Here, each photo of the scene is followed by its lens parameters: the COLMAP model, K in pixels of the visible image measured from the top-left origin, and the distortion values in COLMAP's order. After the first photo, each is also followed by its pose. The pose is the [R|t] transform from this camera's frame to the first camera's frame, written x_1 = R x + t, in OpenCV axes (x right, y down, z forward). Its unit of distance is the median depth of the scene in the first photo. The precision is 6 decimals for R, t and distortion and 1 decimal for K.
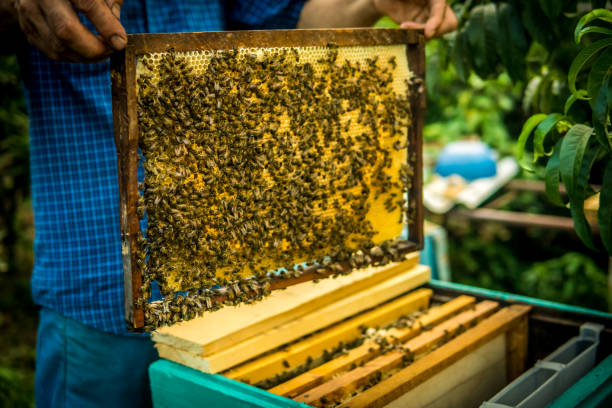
lens RADIAL K [[957.0, 0, 306.0], [0, 957.0, 204.0], [0, 0, 1]] dist [-0.011524, -0.026206]
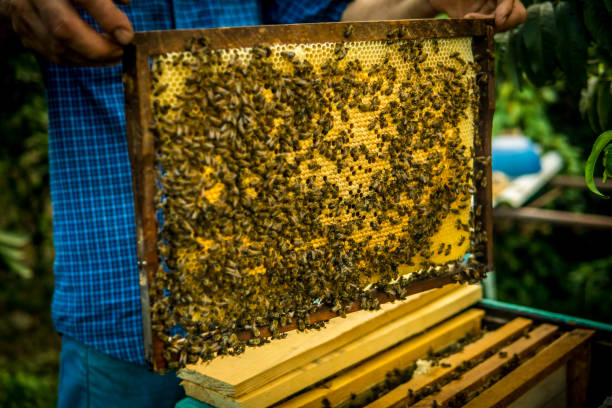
lens RADIAL K [[946.3, 0, 311.9], [0, 946.3, 213.7], [0, 0, 1]] dist [-0.018036, -0.148948]
pose [[0.999290, -0.003889, -0.037462, -0.001180], [0.004012, 0.999987, 0.003206, -0.010733], [0.037449, -0.003354, 0.999293, 0.103758]]
